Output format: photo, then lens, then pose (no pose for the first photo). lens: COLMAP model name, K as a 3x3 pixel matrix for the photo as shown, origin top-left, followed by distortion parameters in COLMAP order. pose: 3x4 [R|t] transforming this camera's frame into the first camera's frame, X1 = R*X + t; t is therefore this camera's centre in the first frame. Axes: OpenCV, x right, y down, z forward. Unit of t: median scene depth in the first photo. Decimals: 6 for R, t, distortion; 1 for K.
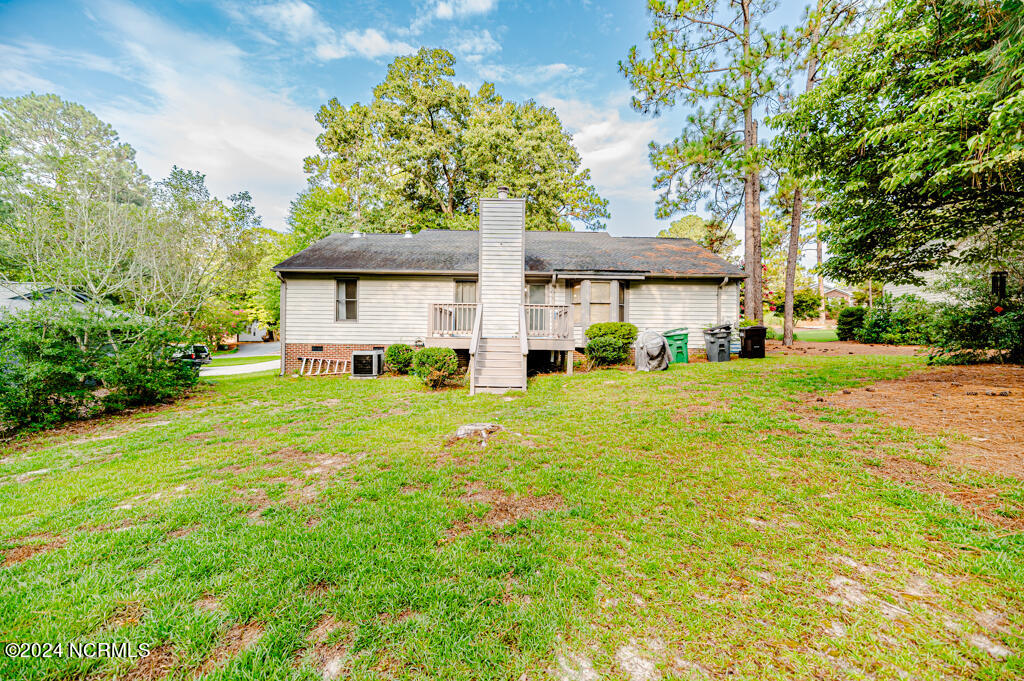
lens RADIAL K [[406.5, 0, 513.8], [0, 406.5, 341.4], [0, 0, 1]] dist [0.019692, -0.004427]
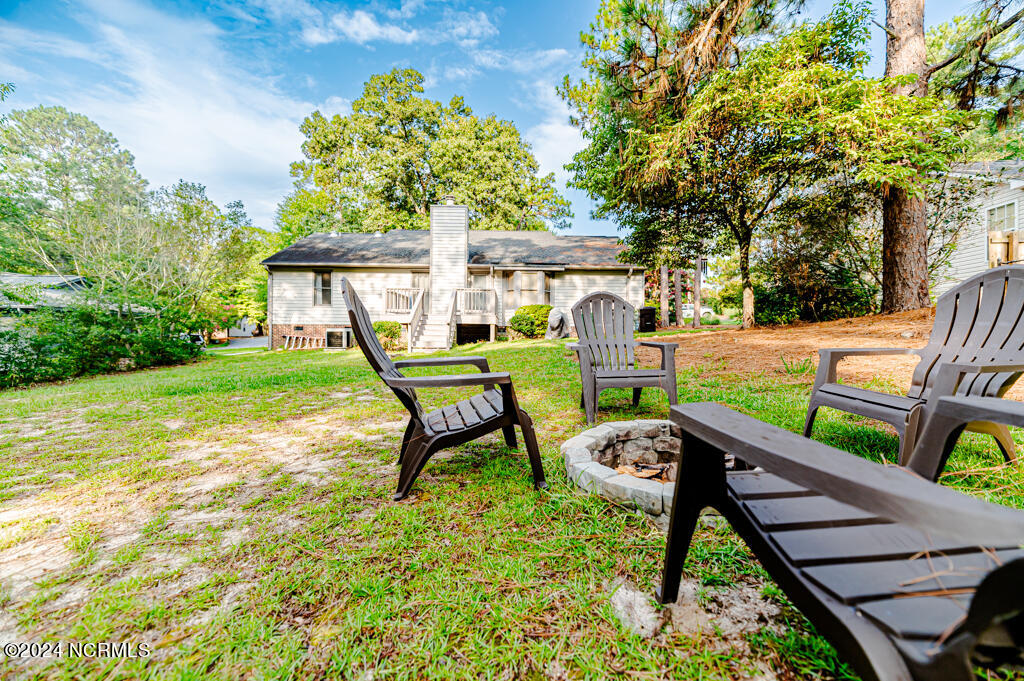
lens RADIAL K [[406.5, 0, 509.8], [0, 406.5, 338.0], [0, 0, 1]] dist [0.019692, -0.004427]
pose [[0.999927, -0.005311, 0.010887, 0.077743], [0.005331, 0.999984, -0.001778, 0.030305], [-0.010878, 0.001836, 0.999939, -0.129644]]
